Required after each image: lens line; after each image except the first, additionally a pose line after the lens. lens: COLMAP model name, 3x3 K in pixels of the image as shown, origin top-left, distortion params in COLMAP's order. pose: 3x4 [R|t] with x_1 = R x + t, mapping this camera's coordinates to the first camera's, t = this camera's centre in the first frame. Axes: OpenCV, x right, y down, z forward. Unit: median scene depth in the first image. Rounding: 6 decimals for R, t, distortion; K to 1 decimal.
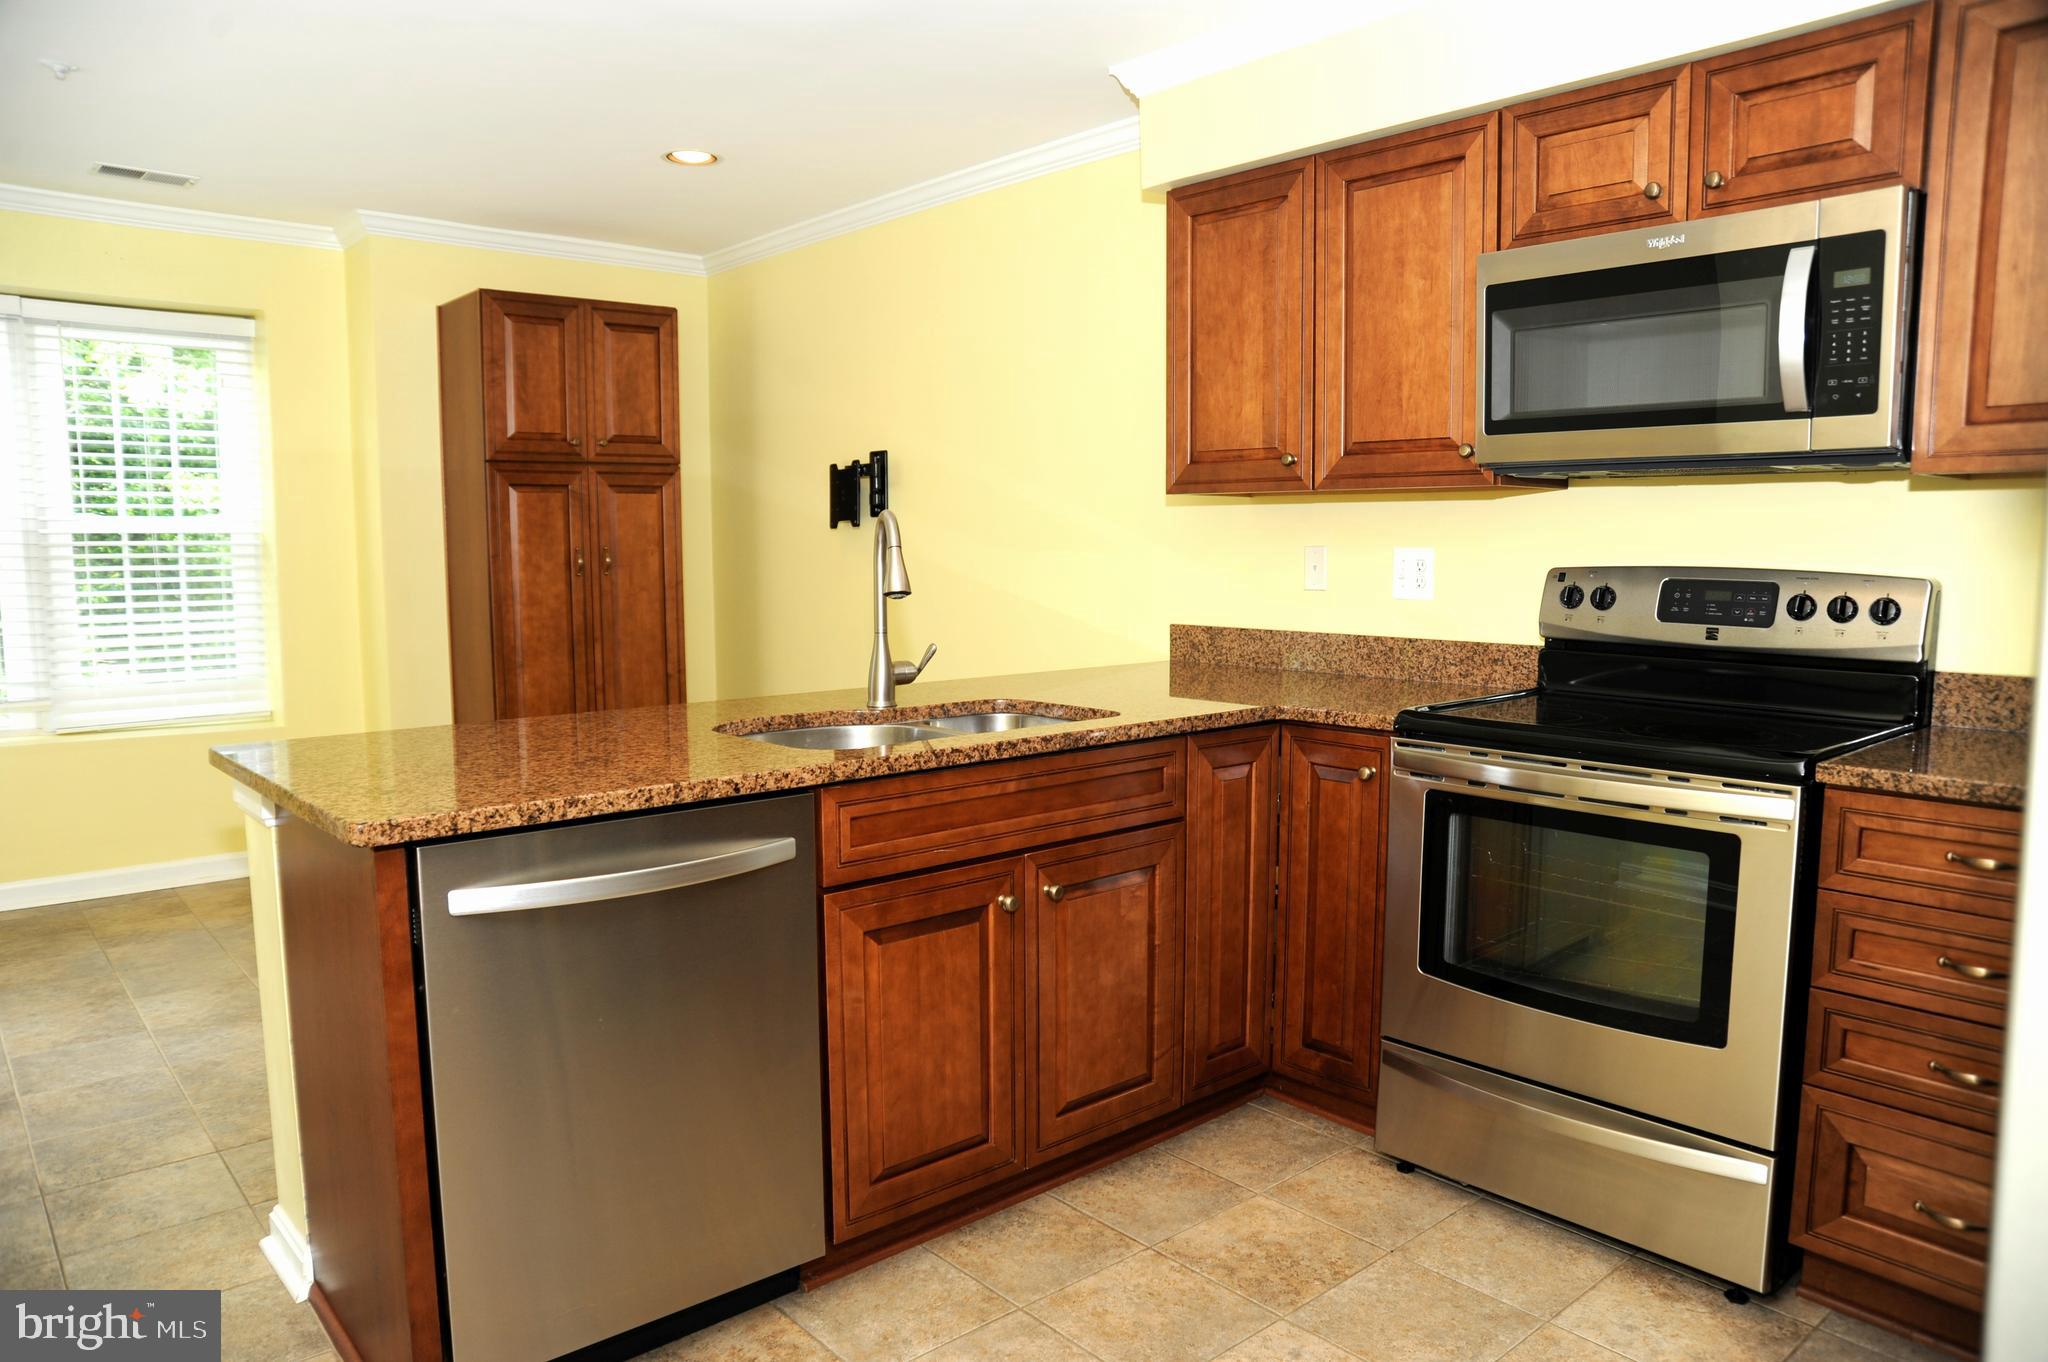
lens RADIAL K [[1391.2, 0, 1010.3], [0, 1391.2, 699.3], [0, 0, 1]] dist [-0.100656, 0.057476]
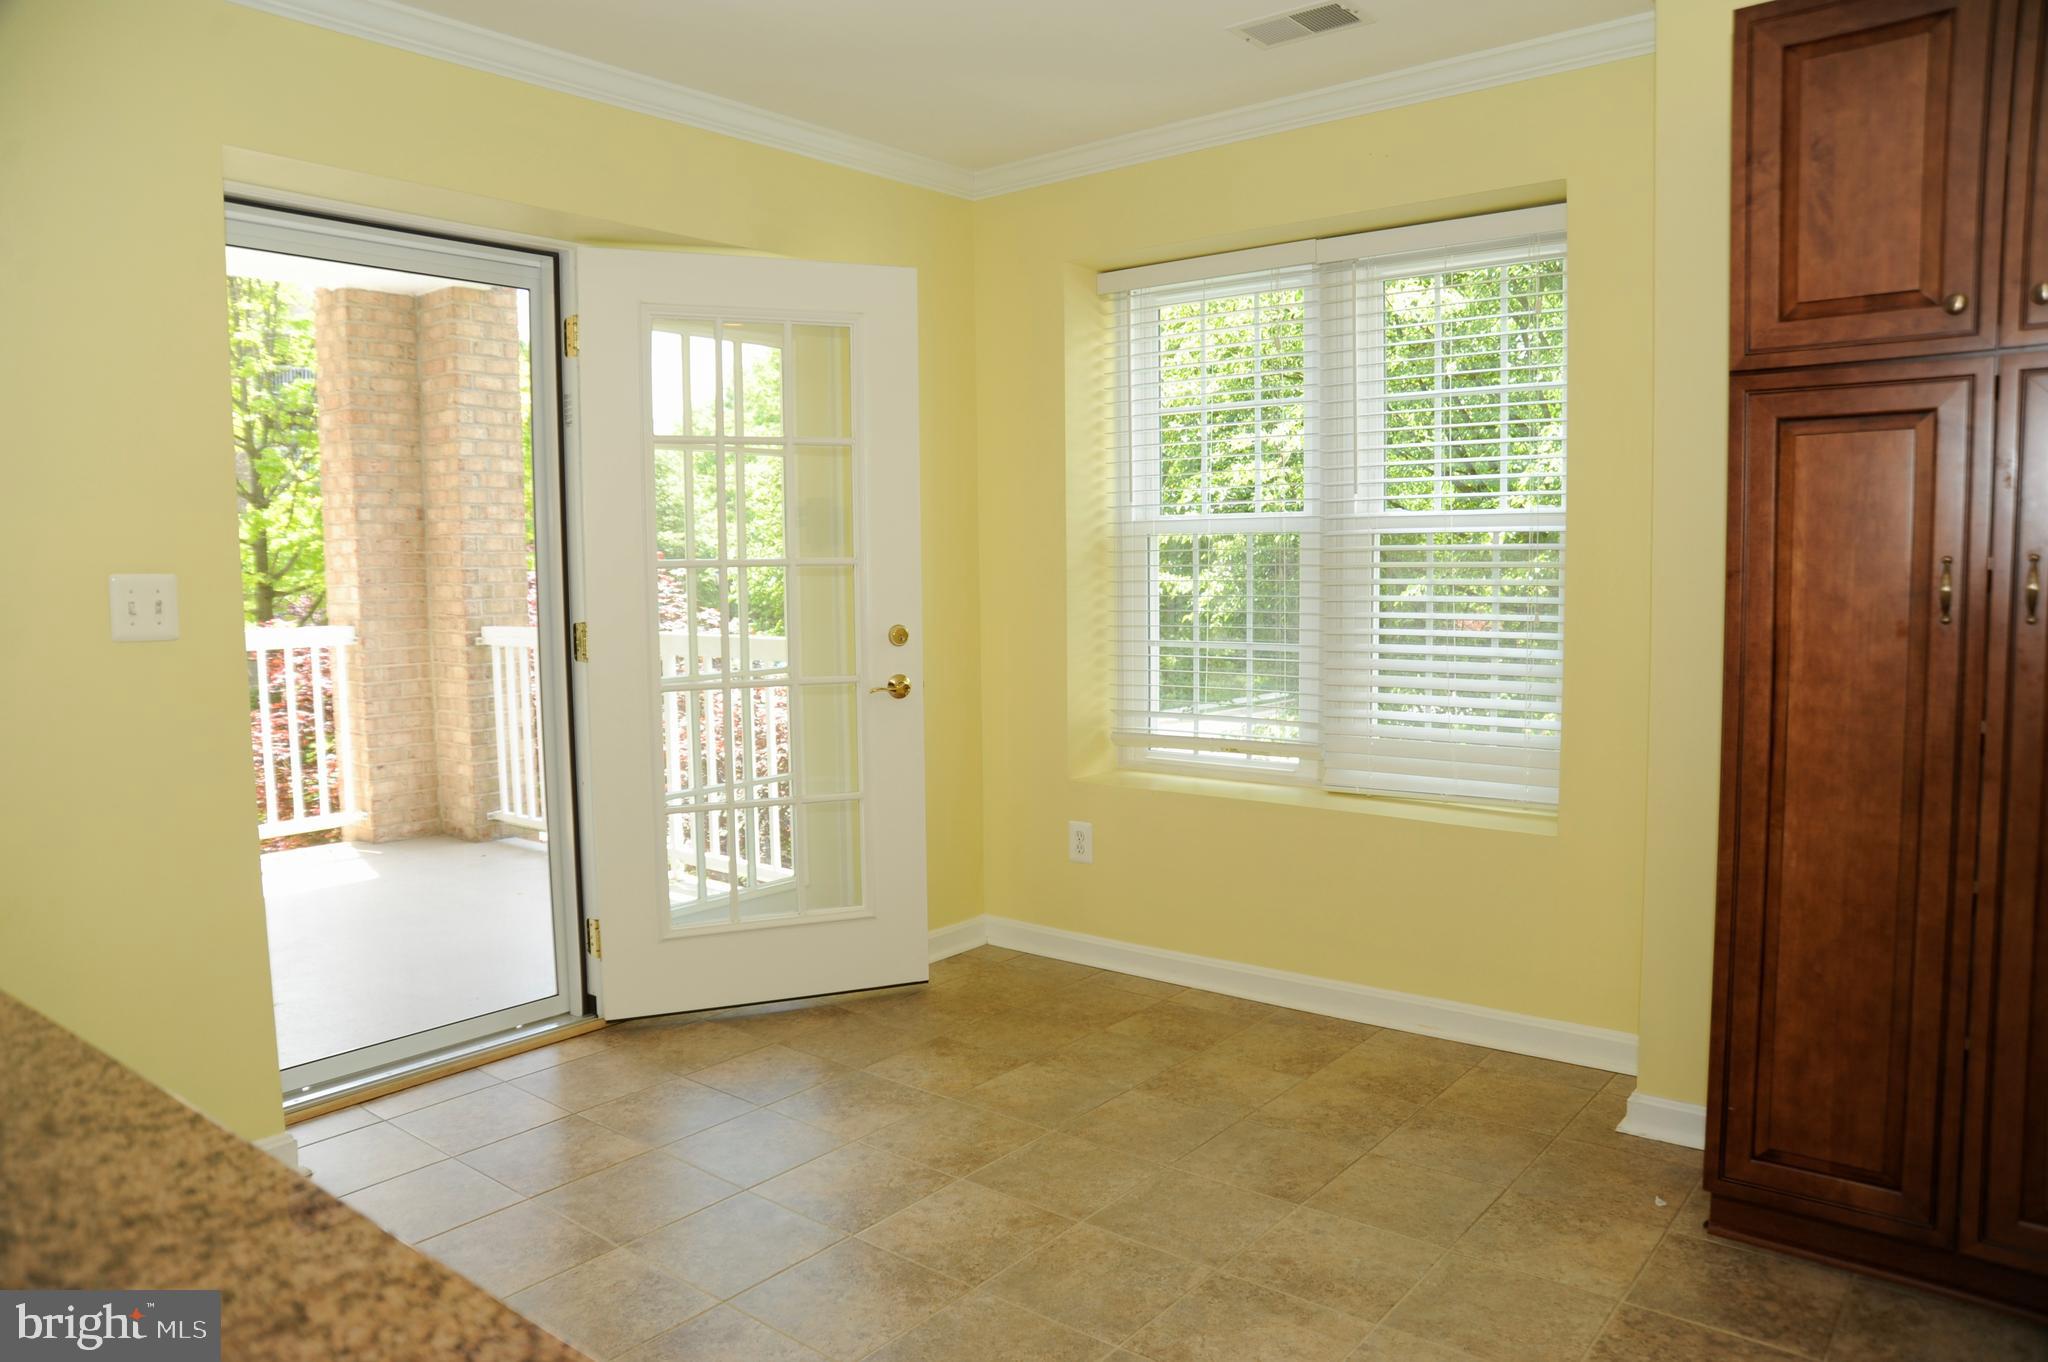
lens RADIAL K [[1391.2, 0, 1017.7], [0, 1391.2, 687.8], [0, 0, 1]] dist [-0.100656, 0.057476]
pose [[0.171281, 0.088517, -0.981238, 0.045217], [-0.094915, 0.992806, 0.072992, -0.074419], [0.980640, 0.080632, 0.178450, 0.663554]]
